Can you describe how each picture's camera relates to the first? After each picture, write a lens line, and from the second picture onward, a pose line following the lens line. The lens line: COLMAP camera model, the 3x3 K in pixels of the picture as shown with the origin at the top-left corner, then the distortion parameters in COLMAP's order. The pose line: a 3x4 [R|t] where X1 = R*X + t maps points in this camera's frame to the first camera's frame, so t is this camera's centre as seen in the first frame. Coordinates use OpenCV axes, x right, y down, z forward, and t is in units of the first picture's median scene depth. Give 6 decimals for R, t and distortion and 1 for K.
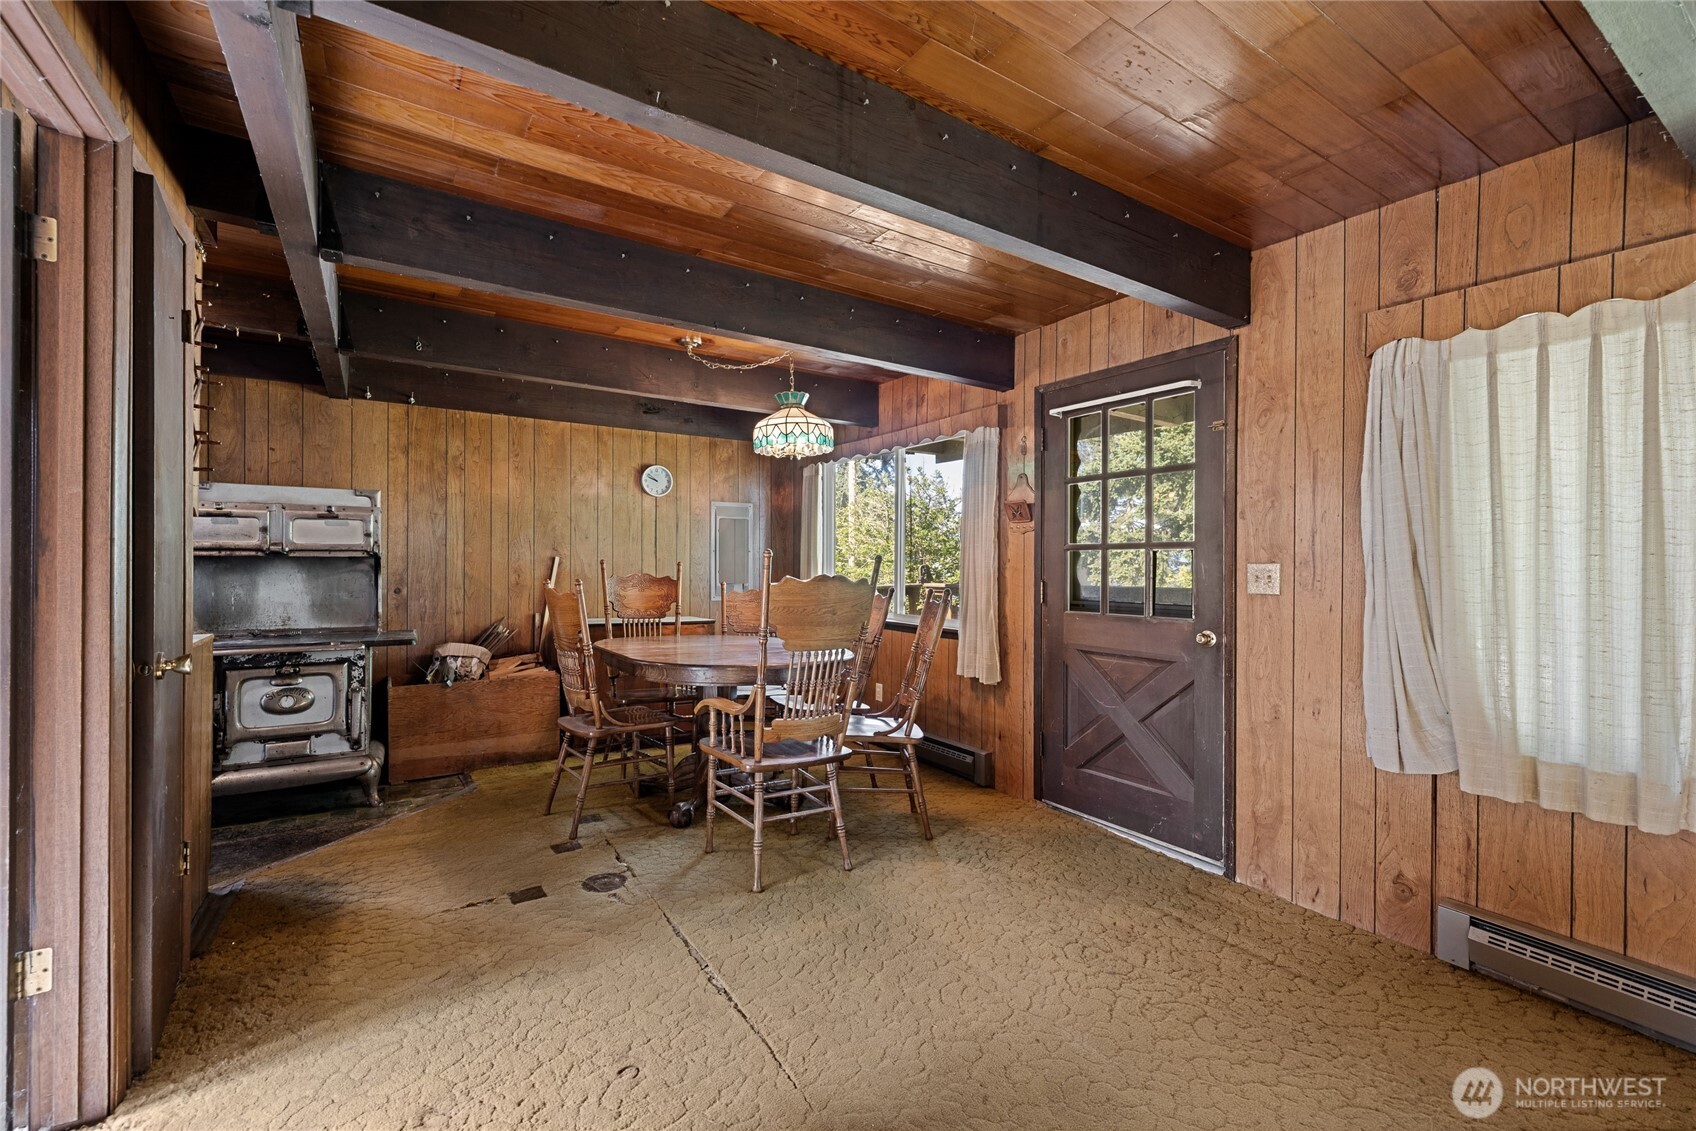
lens RADIAL K [[722.5, 0, 840.9], [0, 722.5, 563.9], [0, 0, 1]] dist [0.000080, 0.000137]
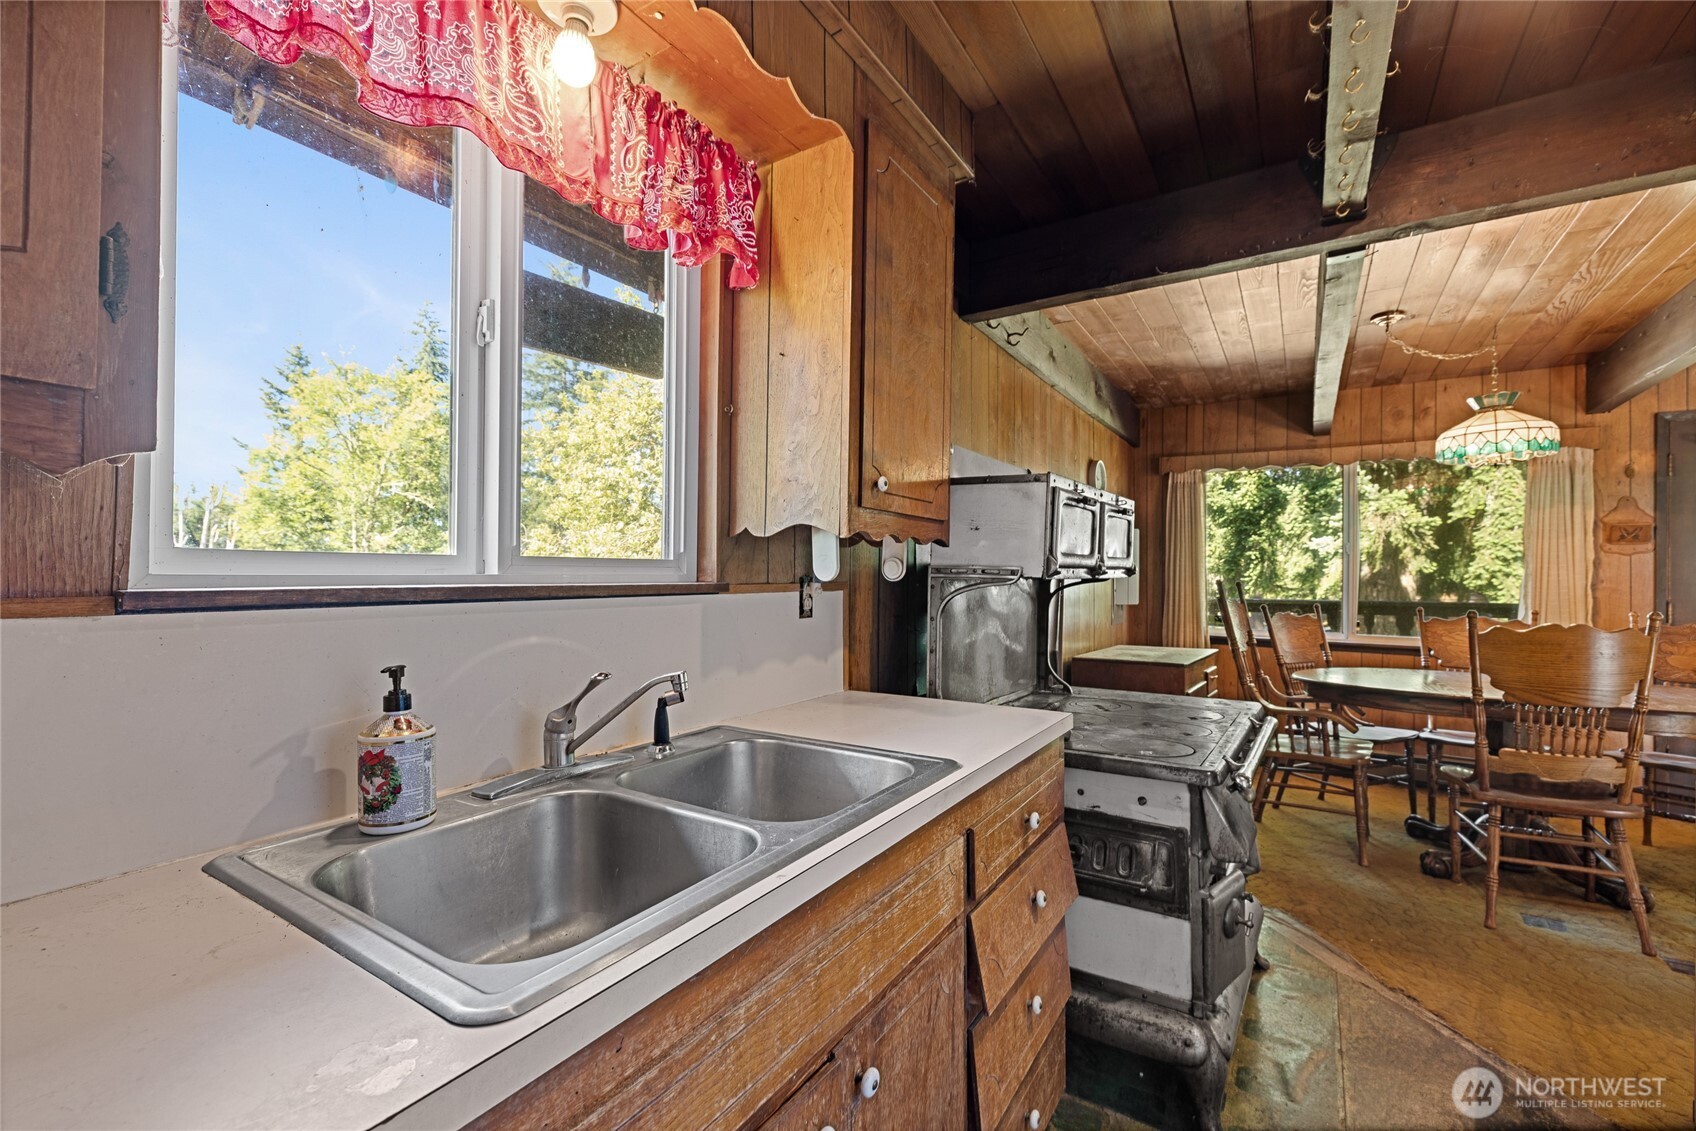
lens RADIAL K [[716.7, 0, 849.0], [0, 716.7, 561.8], [0, 0, 1]] dist [0.000970, 0.000498]
pose [[0.904535, 0.009349, 0.426298, -1.305055], [-0.003823, 0.999897, -0.013817, -0.013816], [-0.426383, 0.010869, 0.904477, 0.608816]]
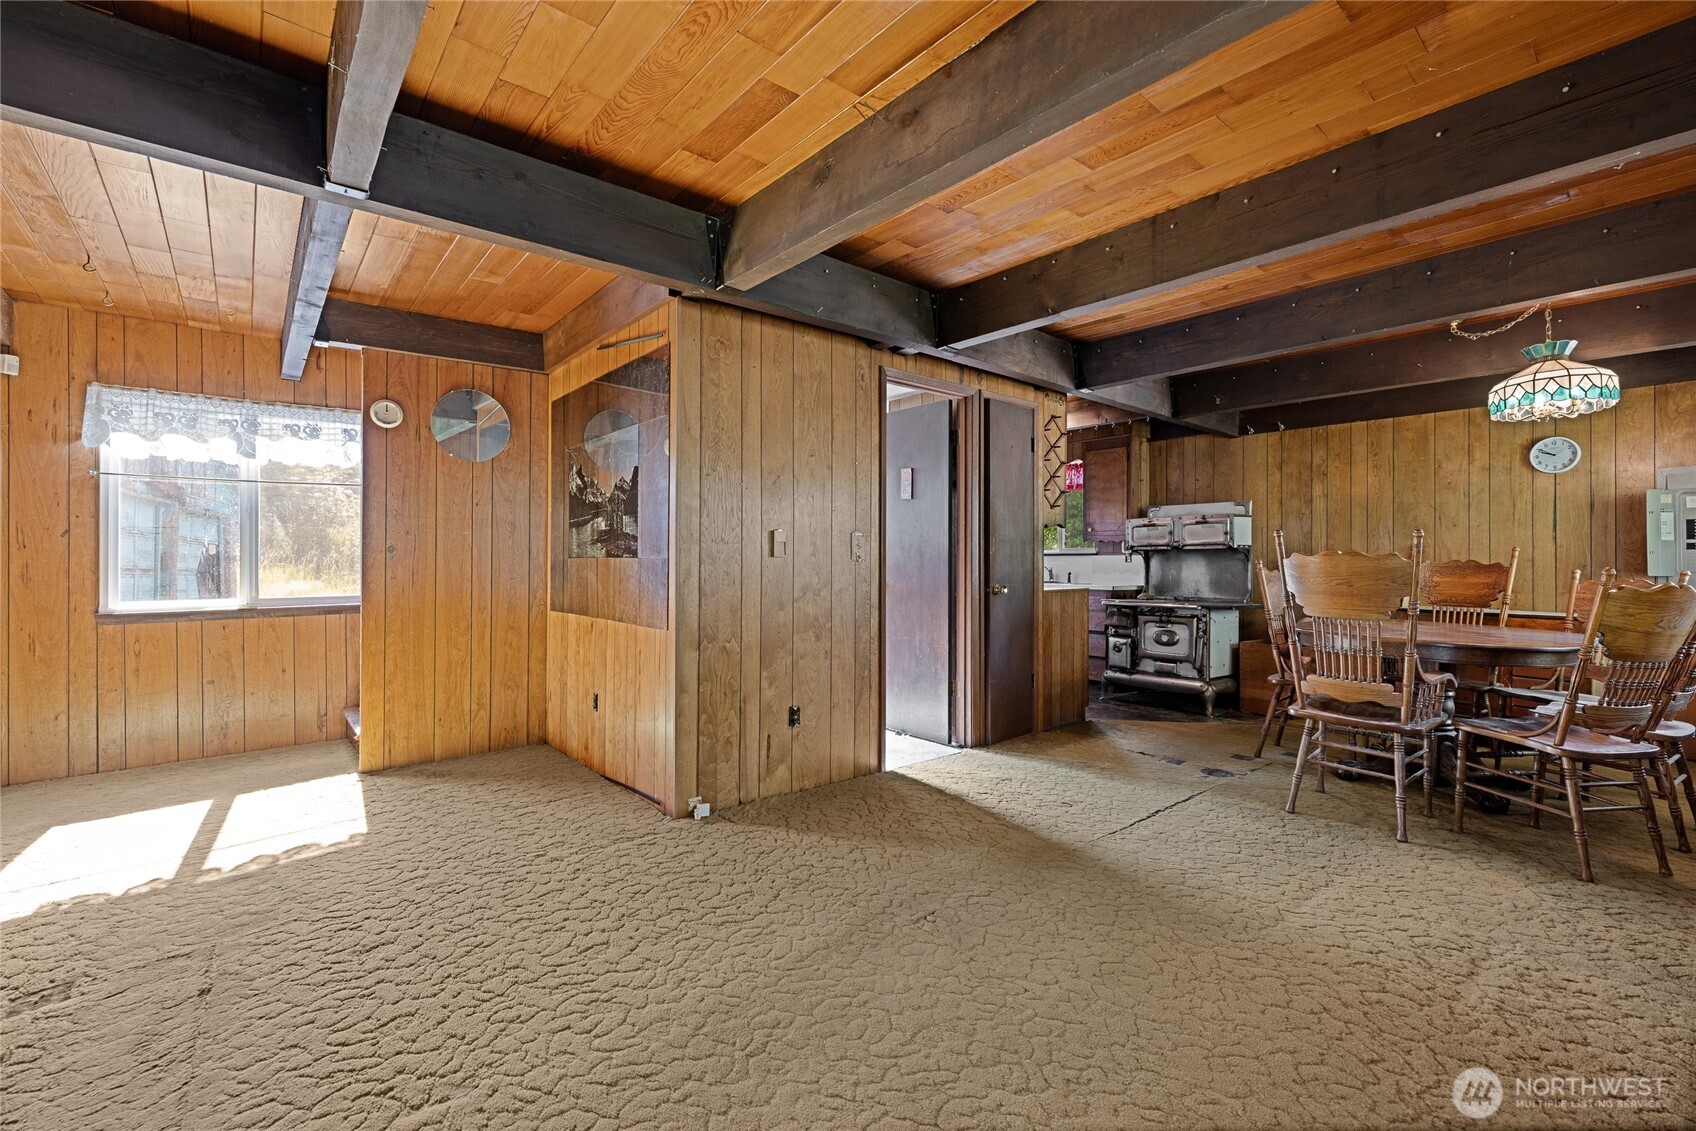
lens RADIAL K [[716.7, 0, 849.0], [0, 716.7, 561.8], [0, 0, 1]] dist [0.000970, 0.000498]
pose [[0.134852, -0.007286, -0.990839, 0.743708], [-0.002832, 0.999966, -0.007739, 0.033919], [0.990862, 0.003849, 0.134827, 0.078064]]
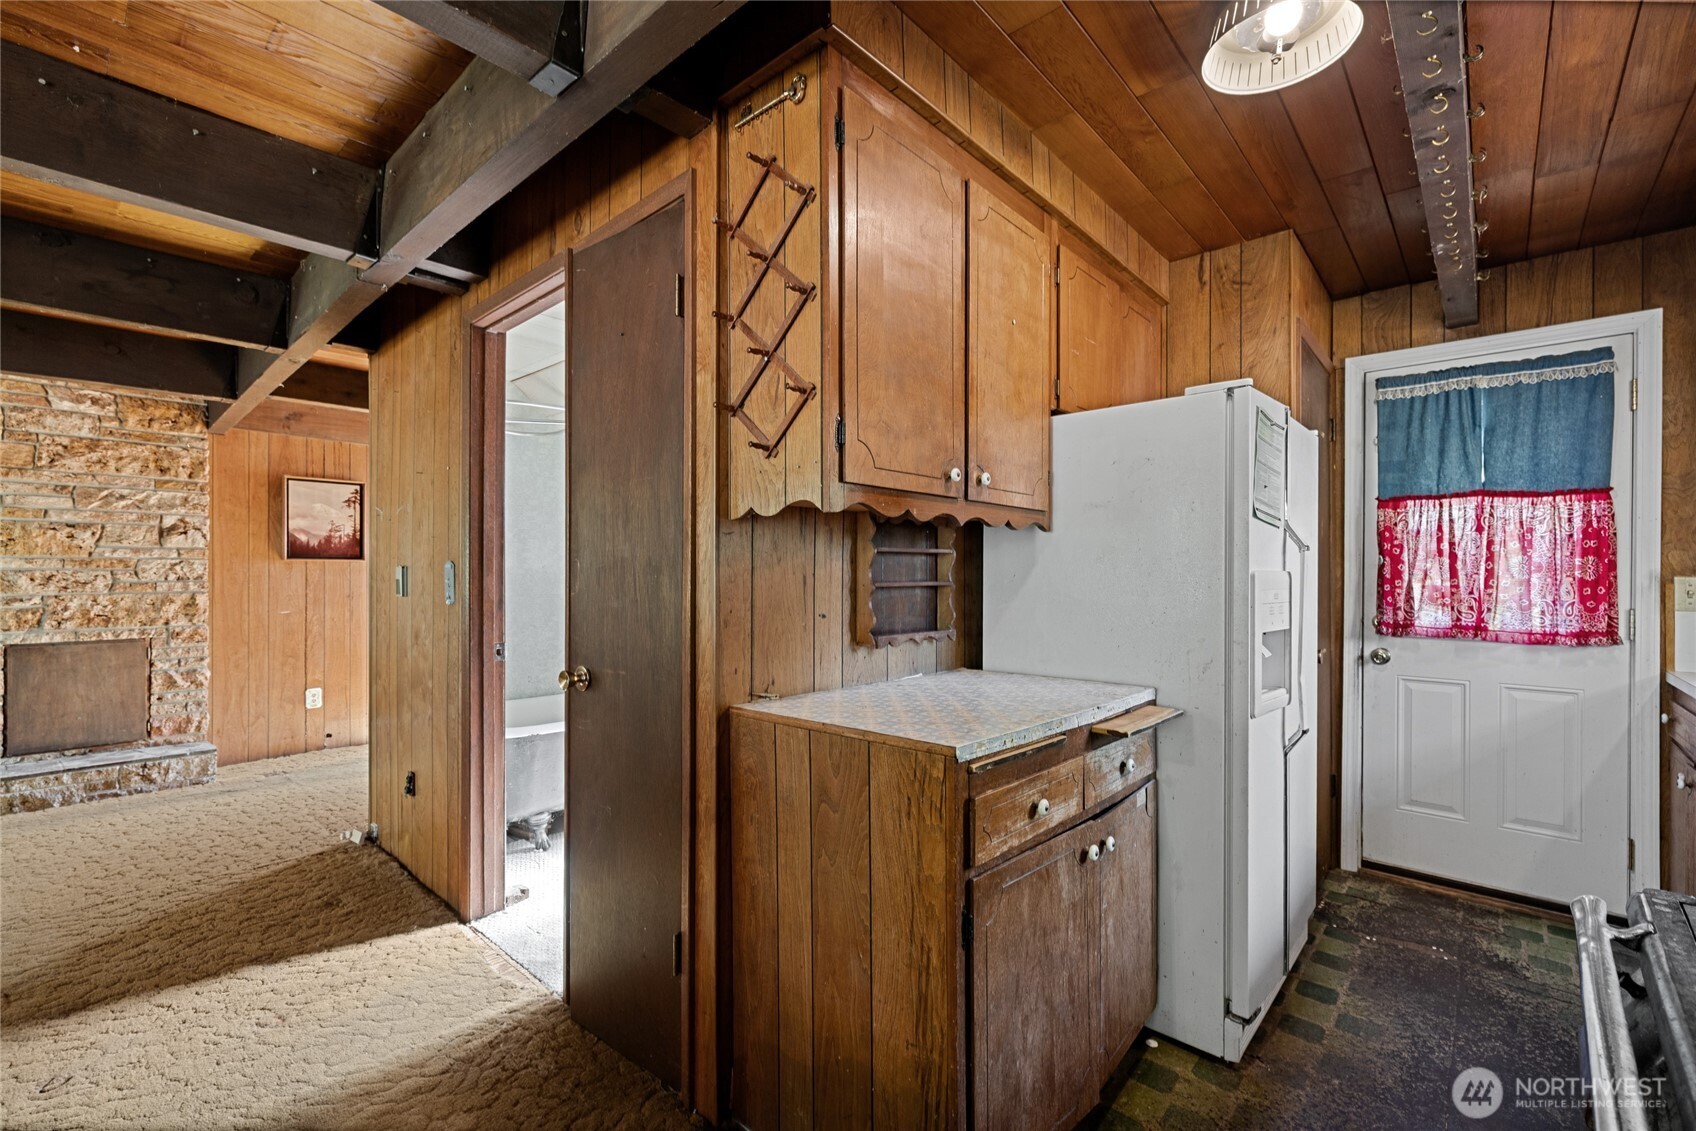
lens RADIAL K [[725.5, 0, 858.9], [0, 725.5, 572.0], [0, 0, 1]] dist [0.001105, 0.000219]
pose [[-0.960336, -0.008664, -0.278712, -0.524708], [-0.007661, 0.999960, -0.004685, -0.009314], [0.278741, -0.002364, -0.960363, 1.112951]]
